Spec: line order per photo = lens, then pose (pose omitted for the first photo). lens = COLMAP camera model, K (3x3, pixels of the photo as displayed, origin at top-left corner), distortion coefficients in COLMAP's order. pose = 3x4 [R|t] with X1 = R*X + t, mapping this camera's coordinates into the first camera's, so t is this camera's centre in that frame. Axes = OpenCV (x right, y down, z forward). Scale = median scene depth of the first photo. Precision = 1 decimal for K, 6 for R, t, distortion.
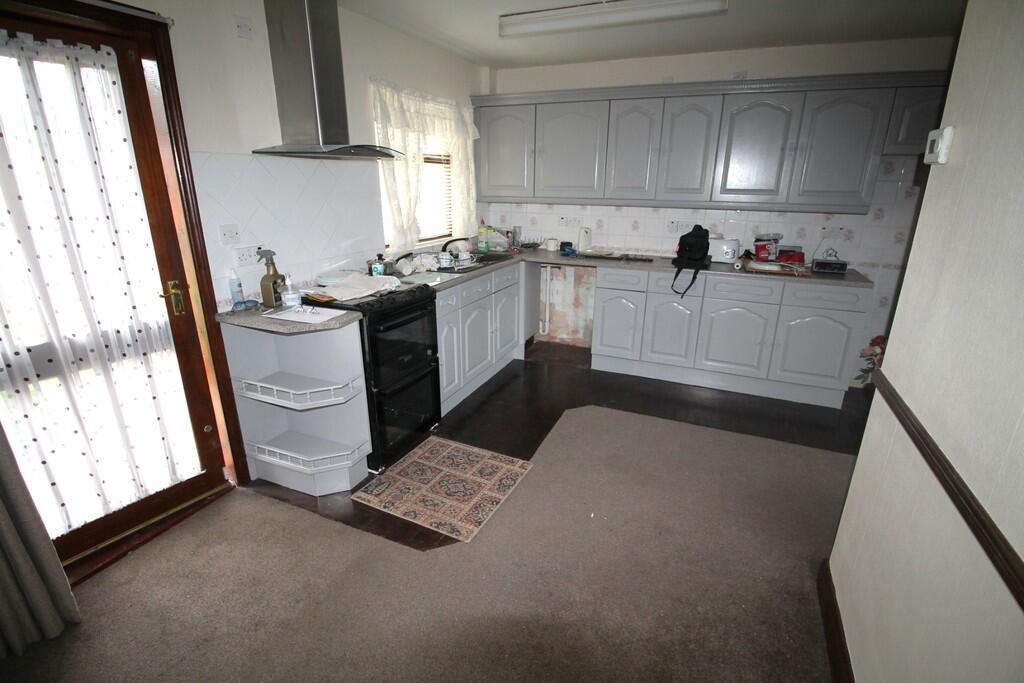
lens RADIAL K [[482.3, 0, 516.0], [0, 482.3, 340.5], [0, 0, 1]] dist [-0.004113, -0.001662]
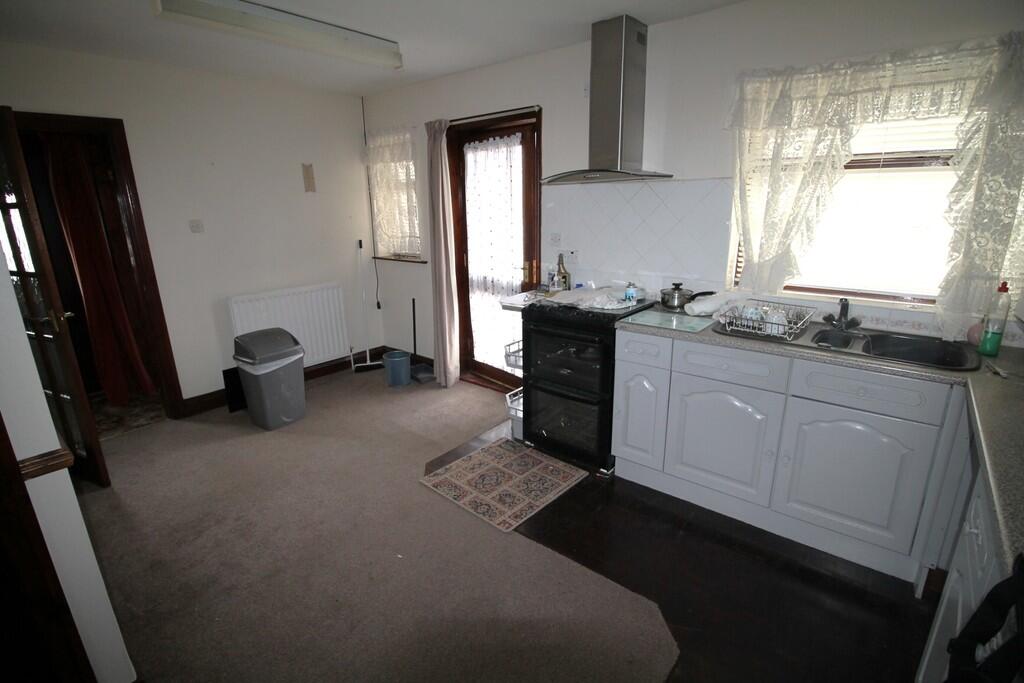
lens RADIAL K [[482.3, 0, 515.3], [0, 482.3, 343.3], [0, 0, 1]] dist [-0.004113, -0.001662]
pose [[-0.273217, 0.261723, -0.925664, 0.765414], [-0.299239, 0.891409, 0.340361, -0.347041], [0.914226, 0.369986, -0.165230, 1.086202]]
